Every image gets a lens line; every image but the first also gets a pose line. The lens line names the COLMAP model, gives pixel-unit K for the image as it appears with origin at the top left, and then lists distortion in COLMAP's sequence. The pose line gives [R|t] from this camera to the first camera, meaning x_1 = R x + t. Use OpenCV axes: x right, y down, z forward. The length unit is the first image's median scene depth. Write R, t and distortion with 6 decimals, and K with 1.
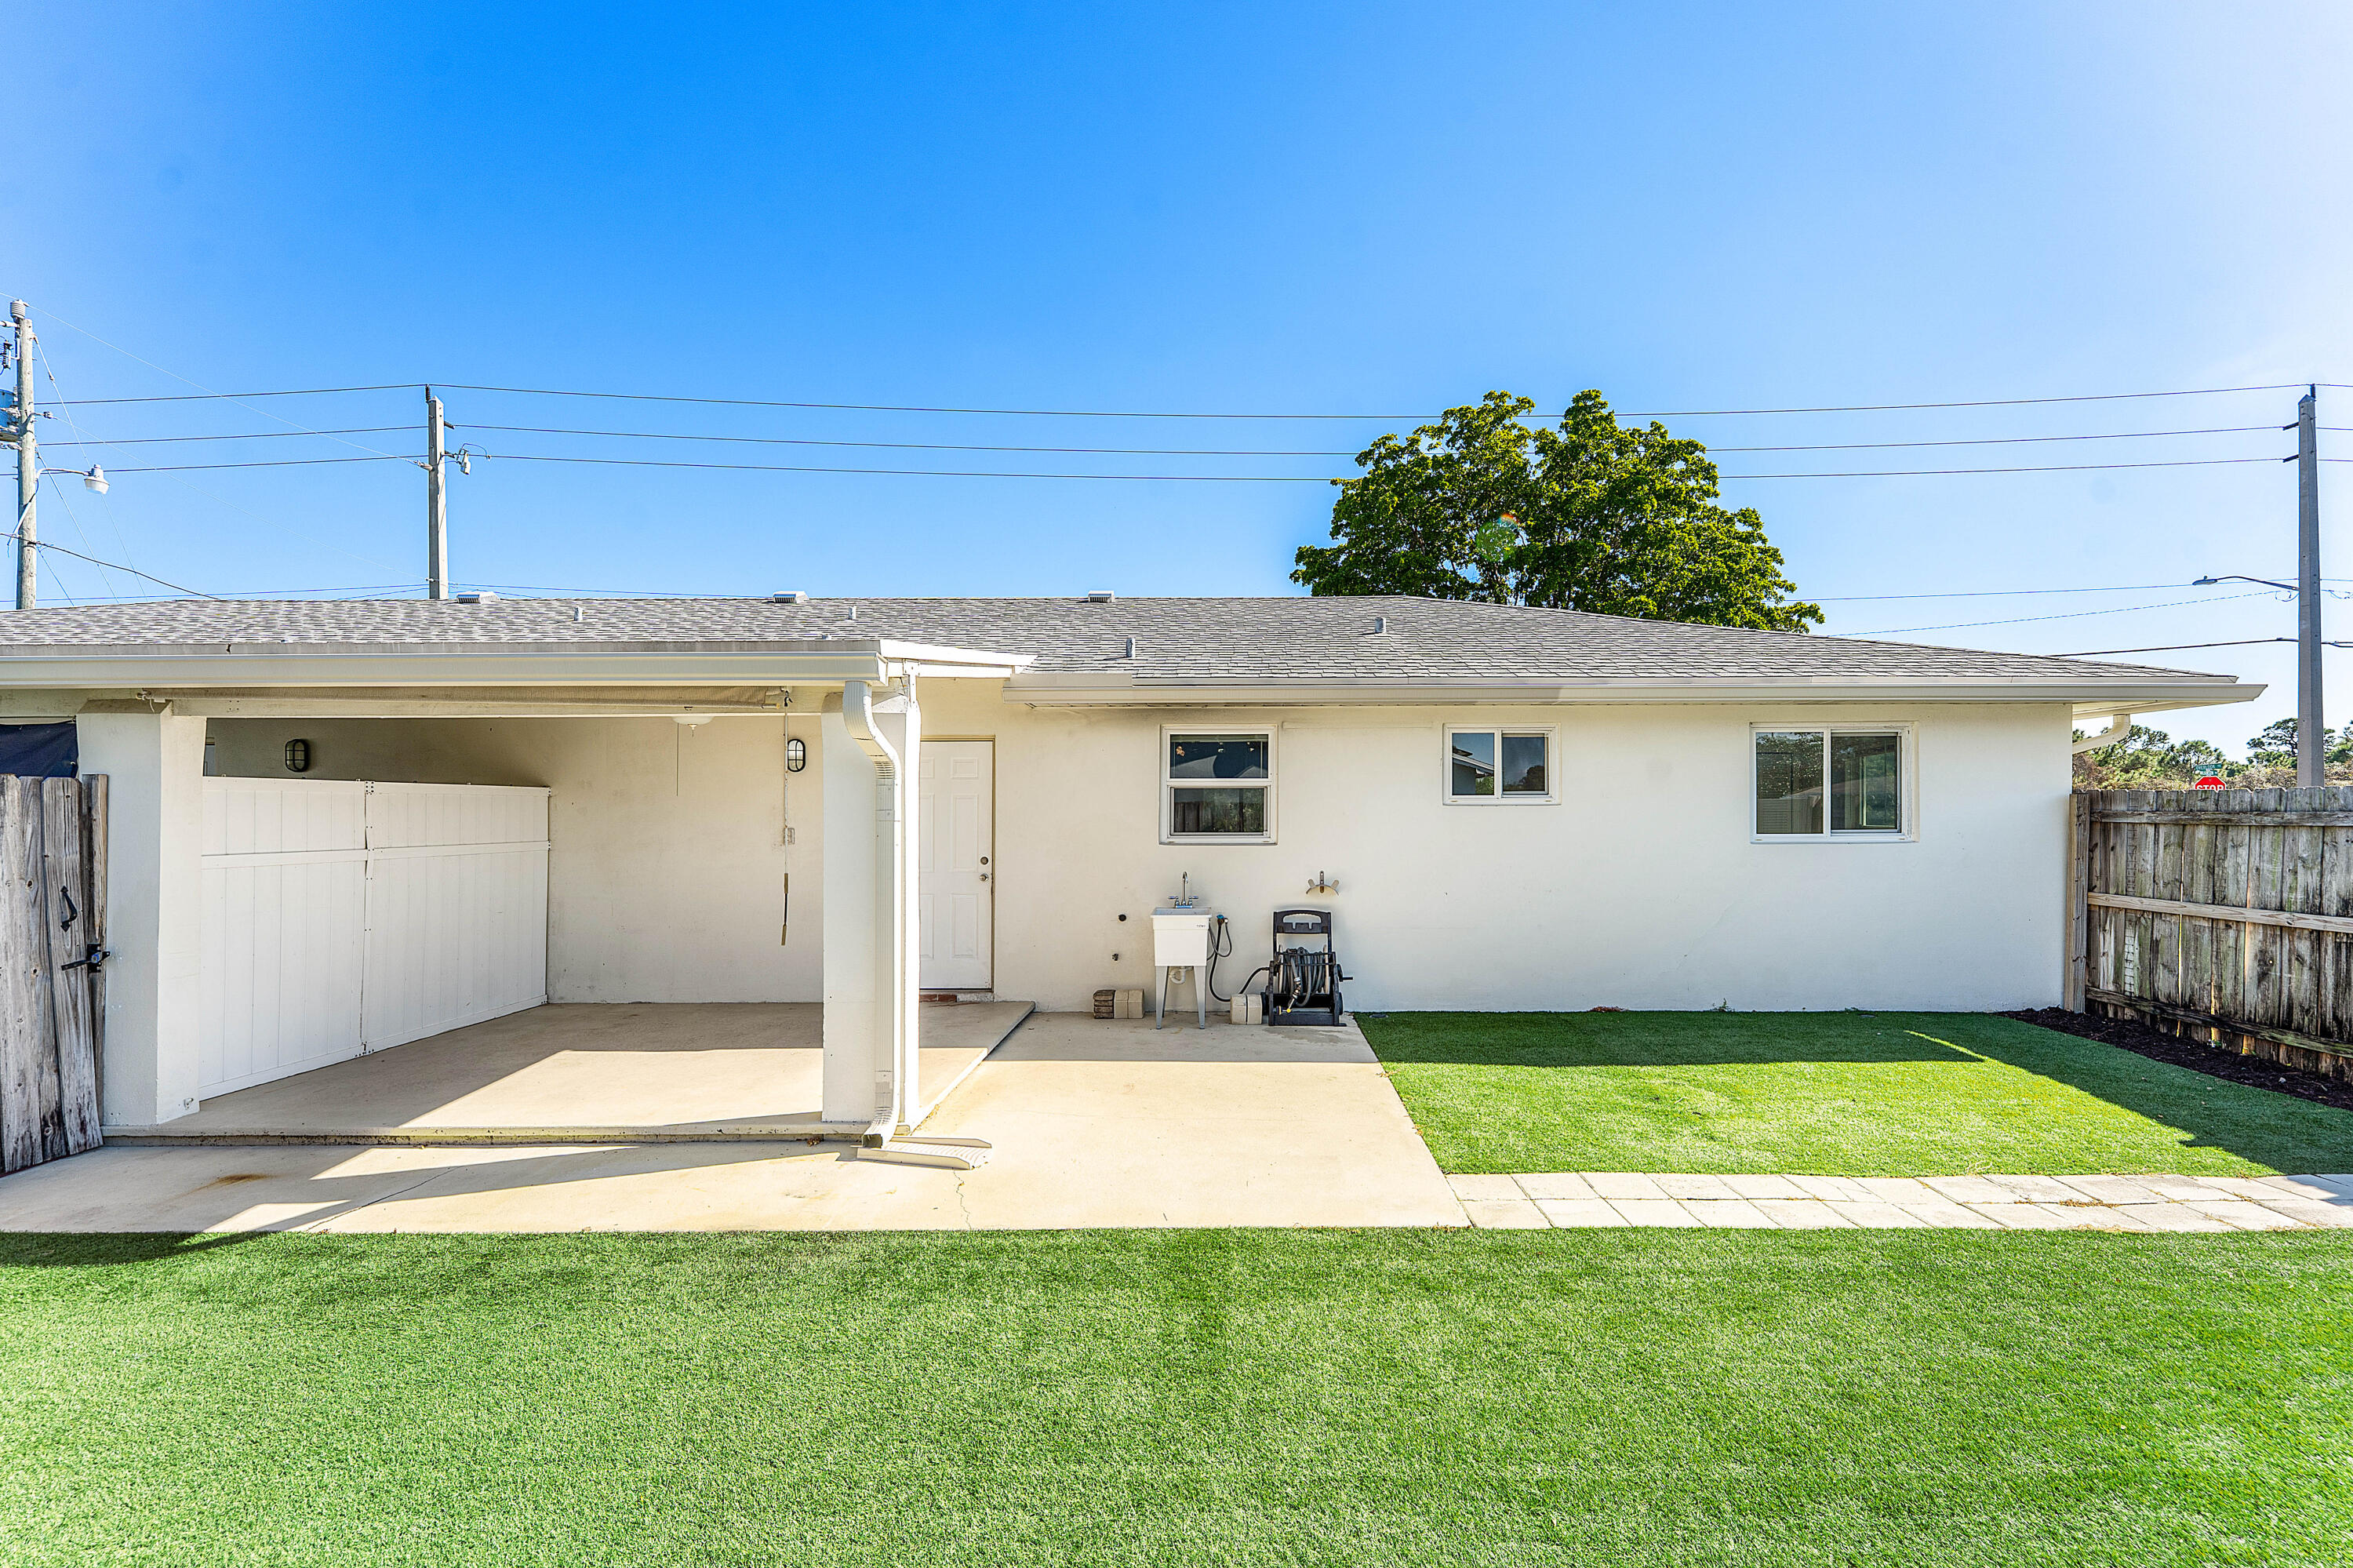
lens RADIAL K [[960.6, 0, 1252.9], [0, 960.6, 796.1], [0, 0, 1]] dist [-0.001774, -0.000317]
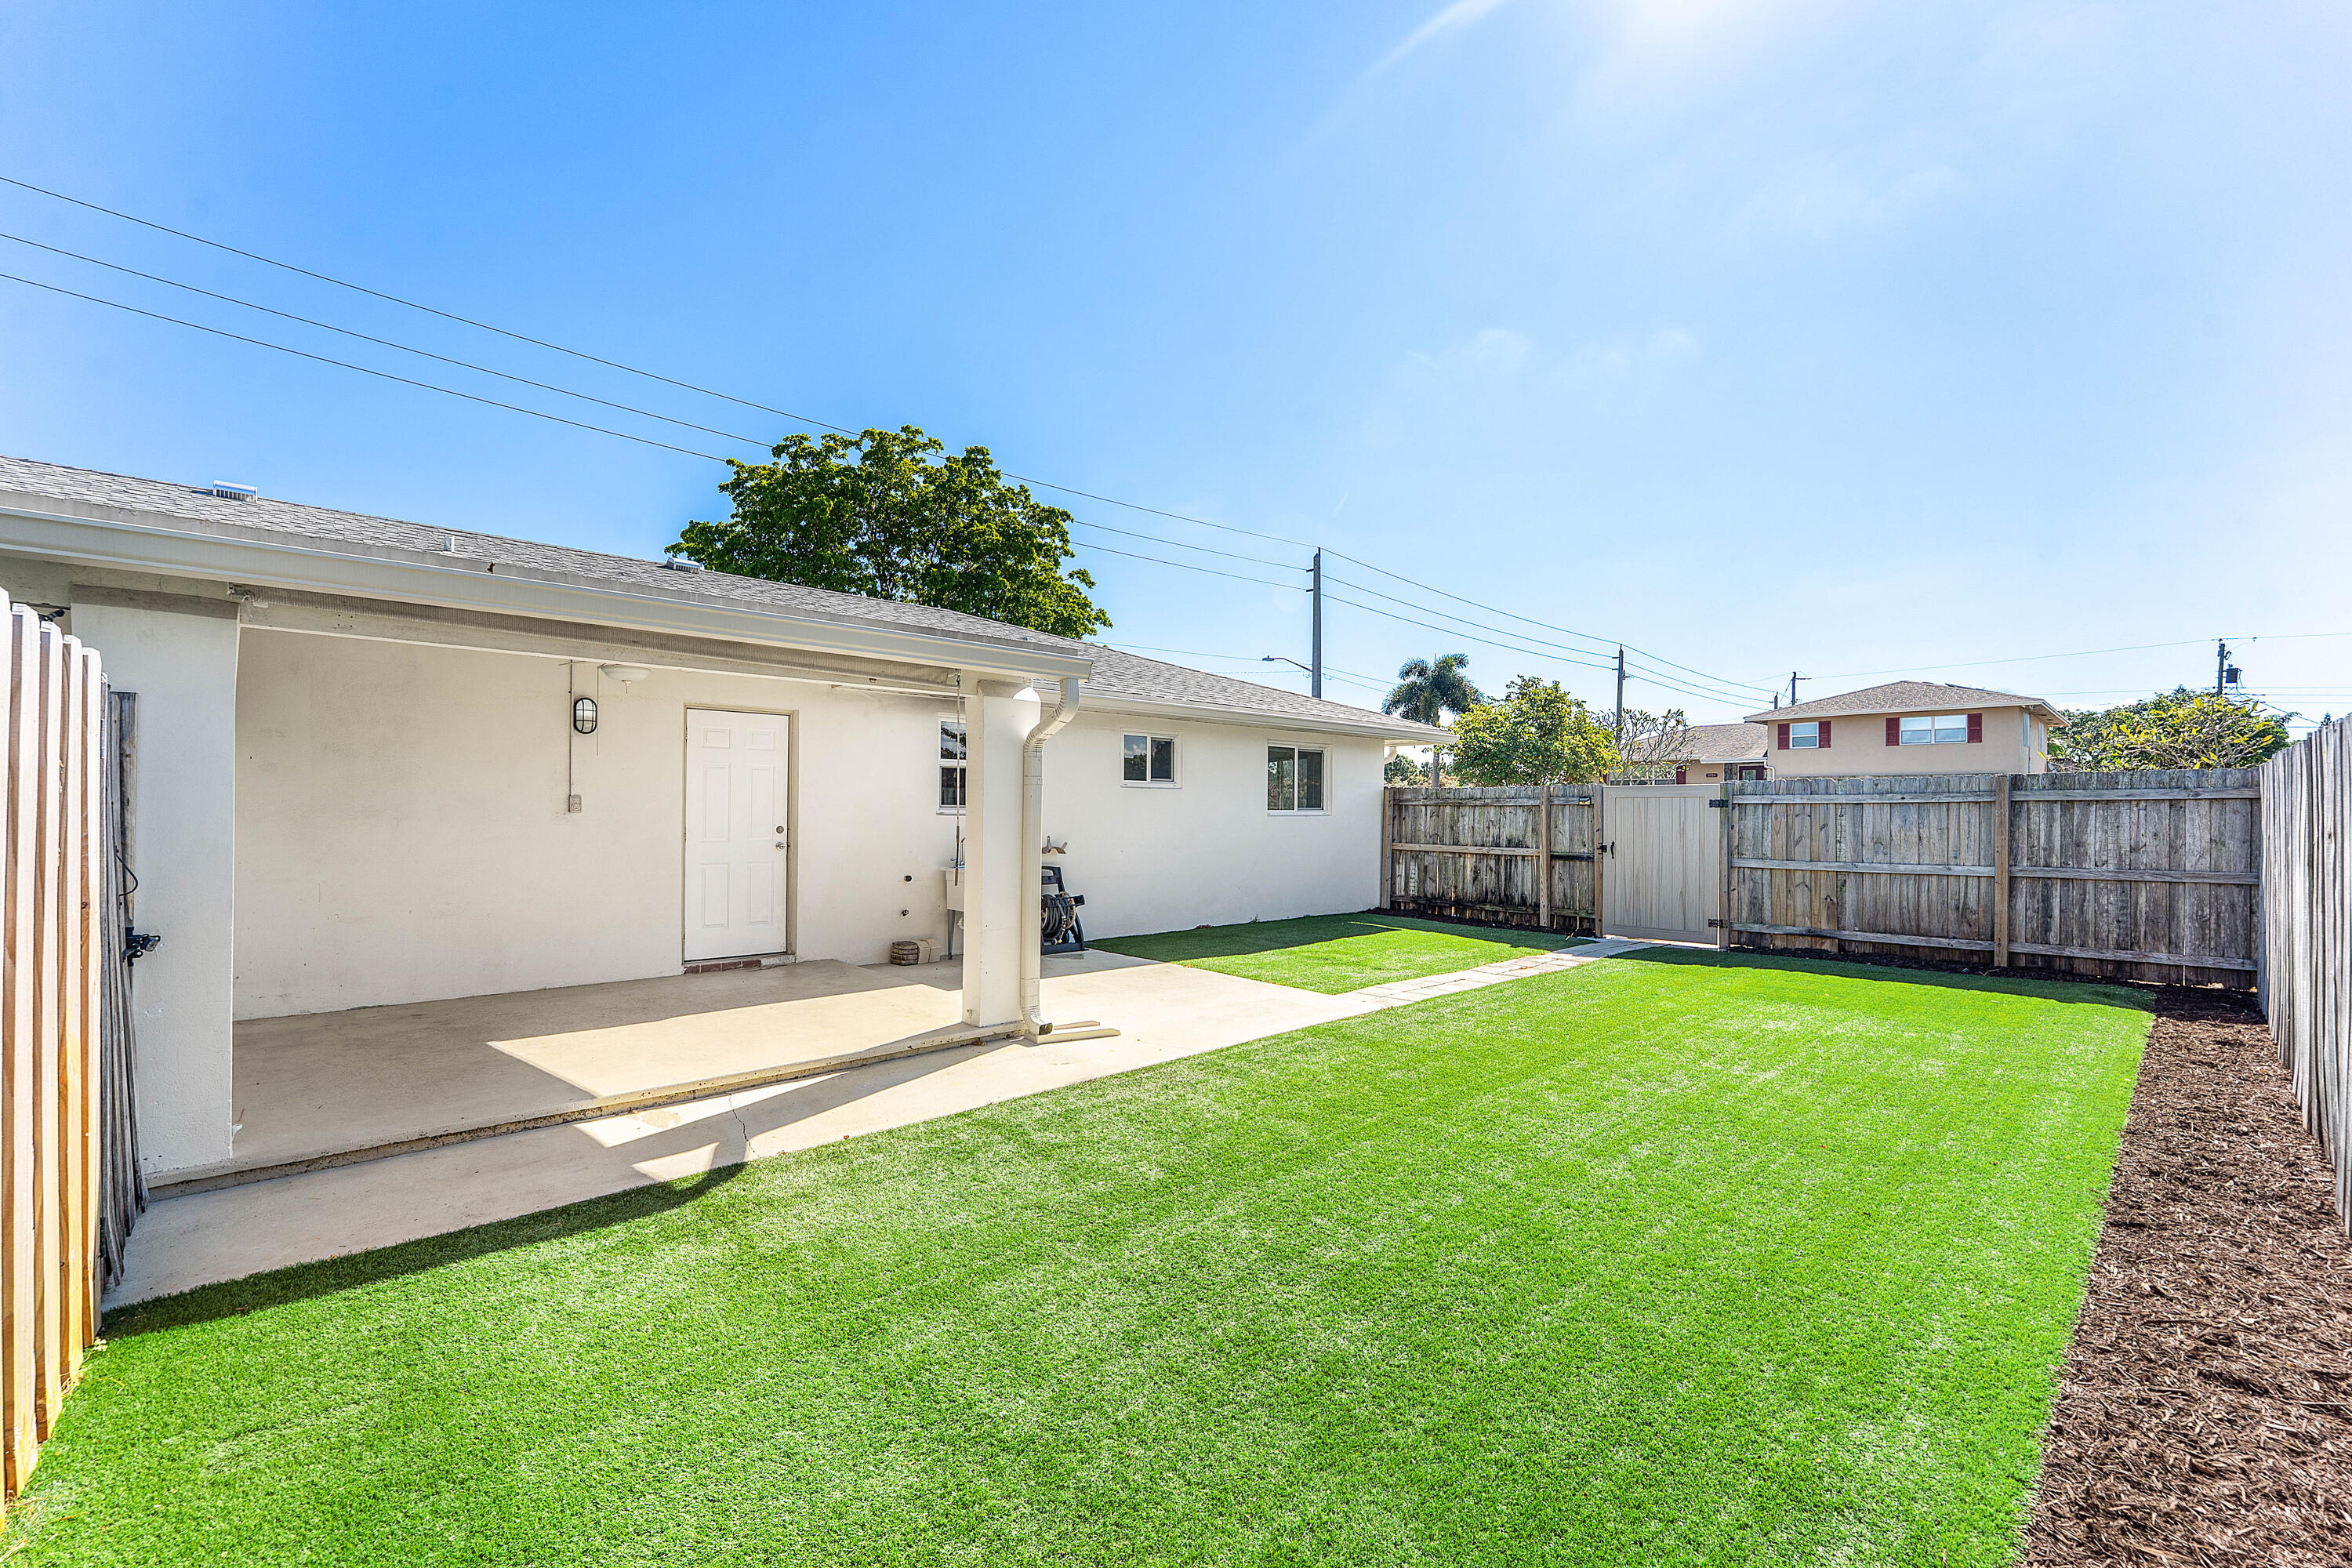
lens RADIAL K [[910.6, 0, 1176.0], [0, 910.6, 784.0], [0, 0, 1]] dist [-0.001870, -0.000199]
pose [[0.744046, 0.025957, 0.667624, -0.634498], [-0.022449, 0.999652, -0.013848, 0.021969], [-0.667751, -0.004684, 0.744370, -0.023955]]
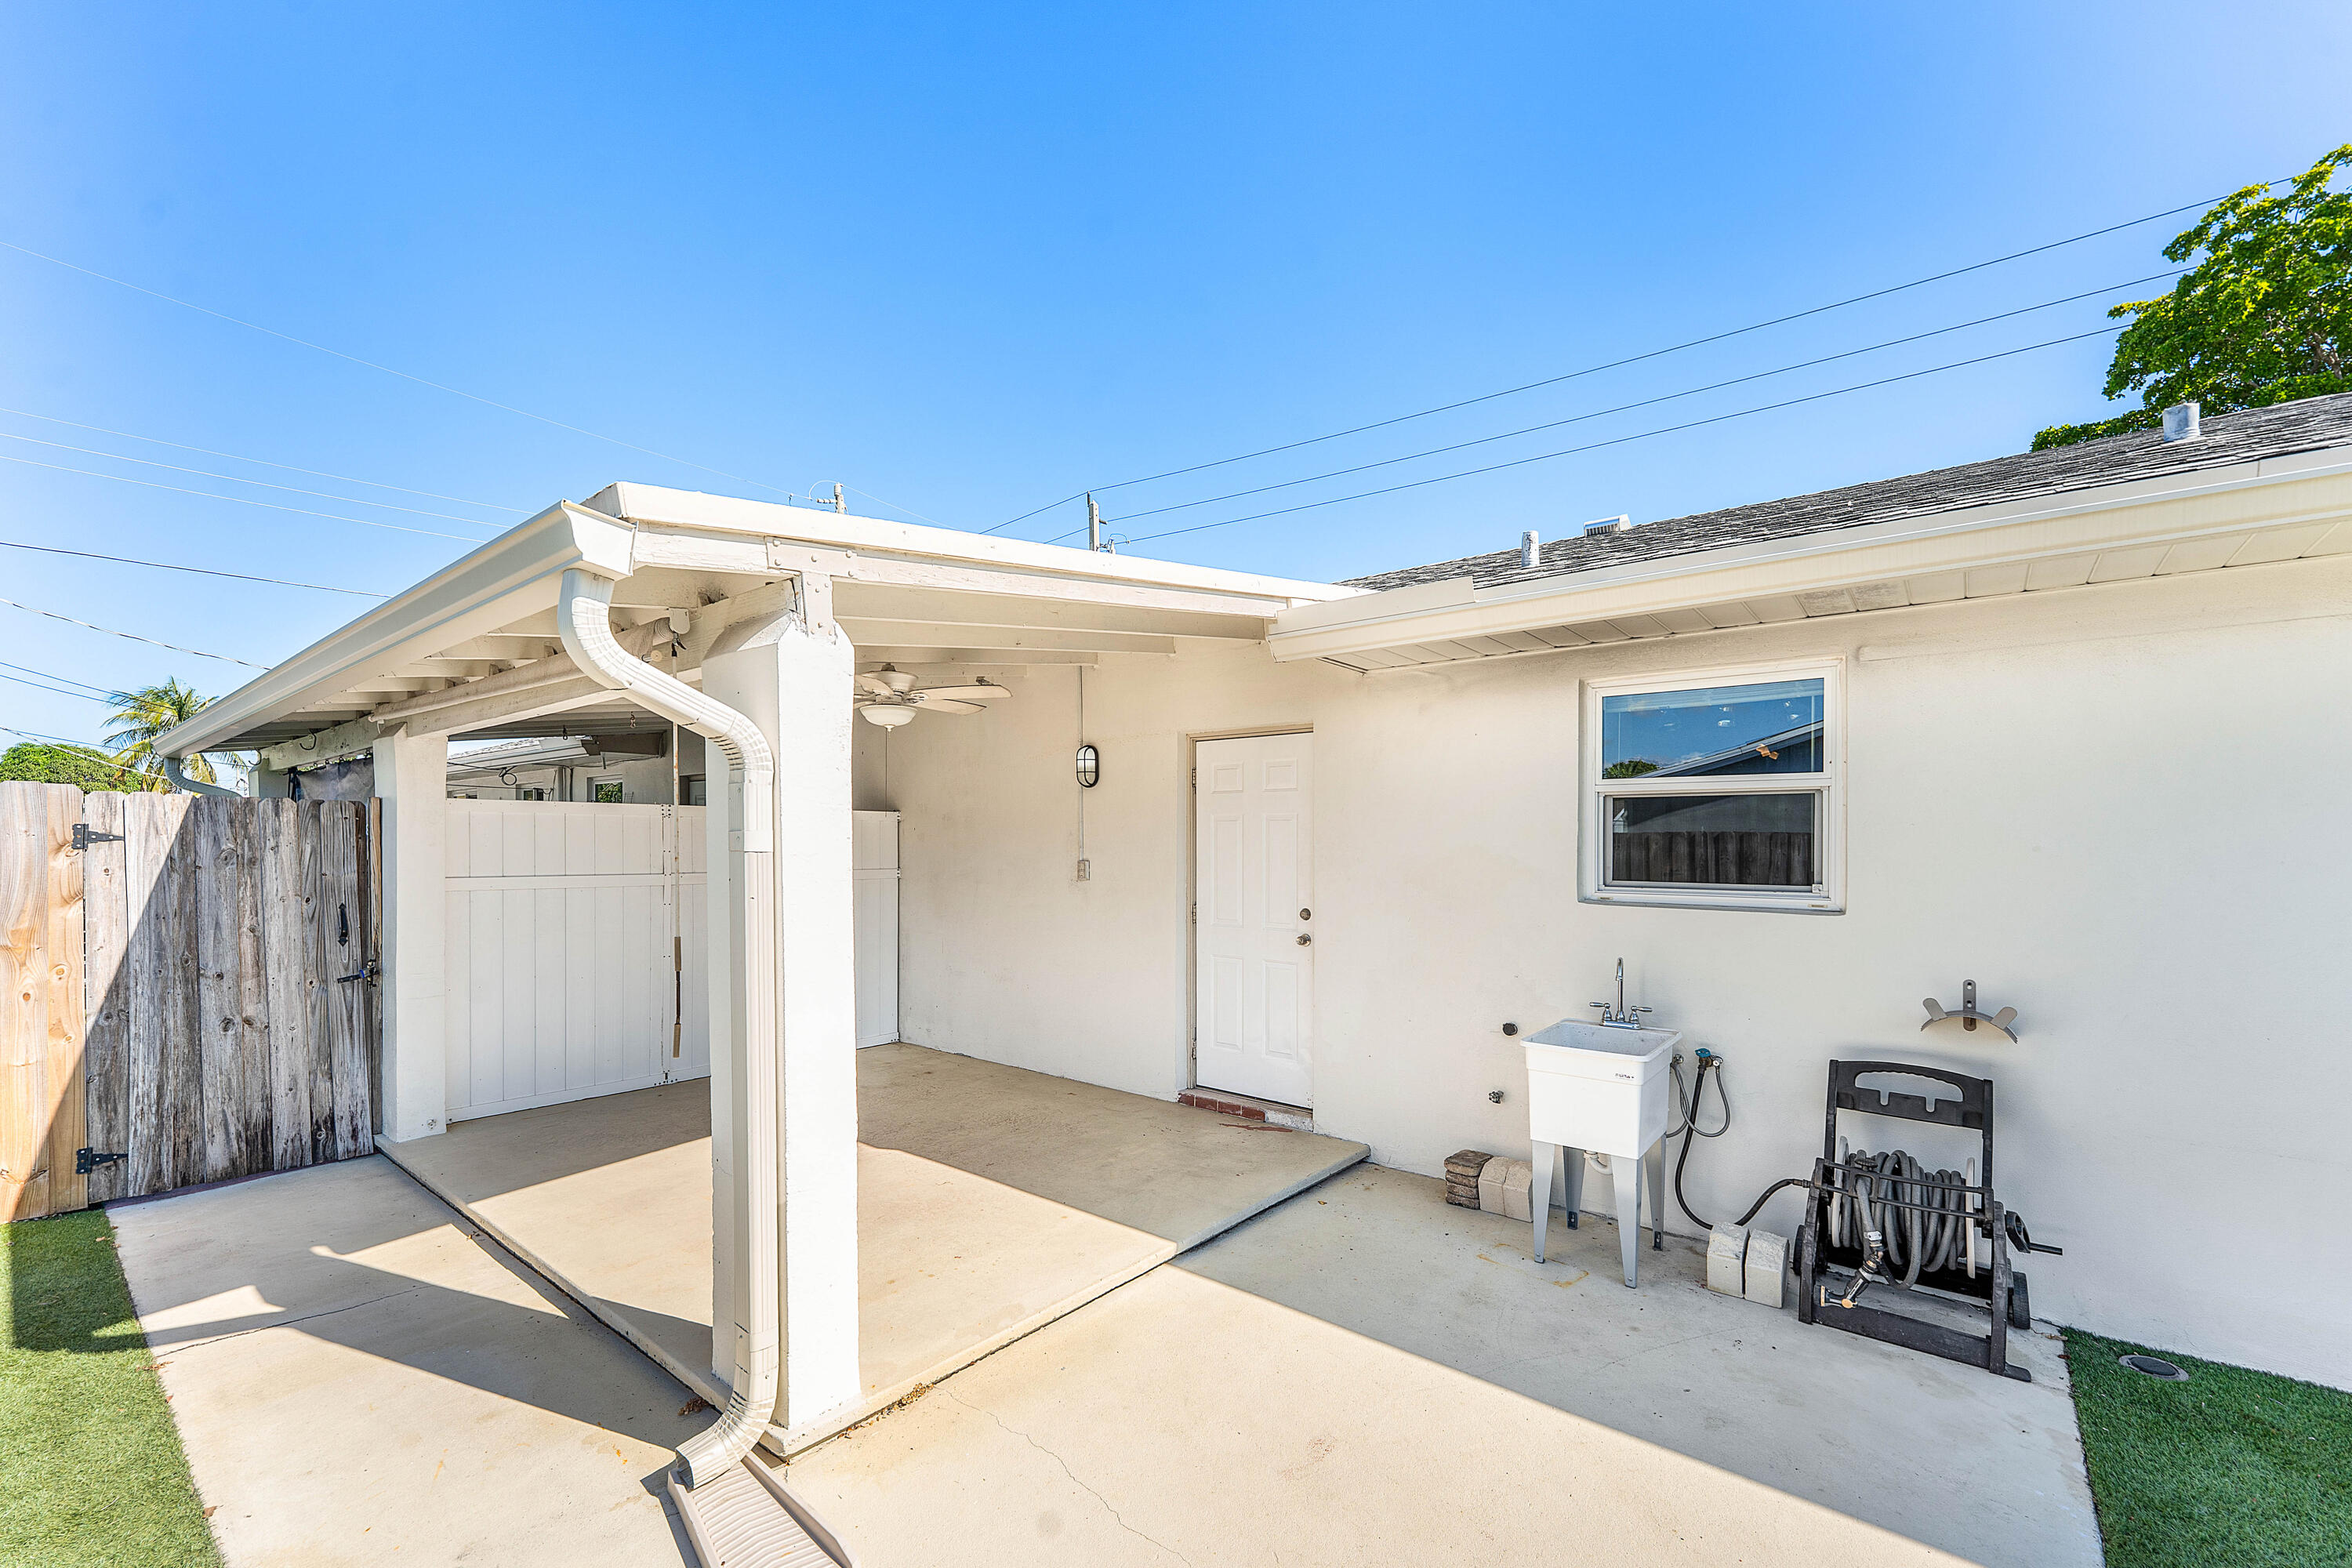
lens RADIAL K [[968.9, 0, 1171.8], [0, 968.9, 835.0], [0, 0, 1]] dist [-0.001718, -0.000096]
pose [[0.761937, 0.001387, -0.647650, 0.082114], [0.002906, 0.999980, 0.005561, 0.009002], [0.647645, -0.006119, 0.761918, 0.445368]]
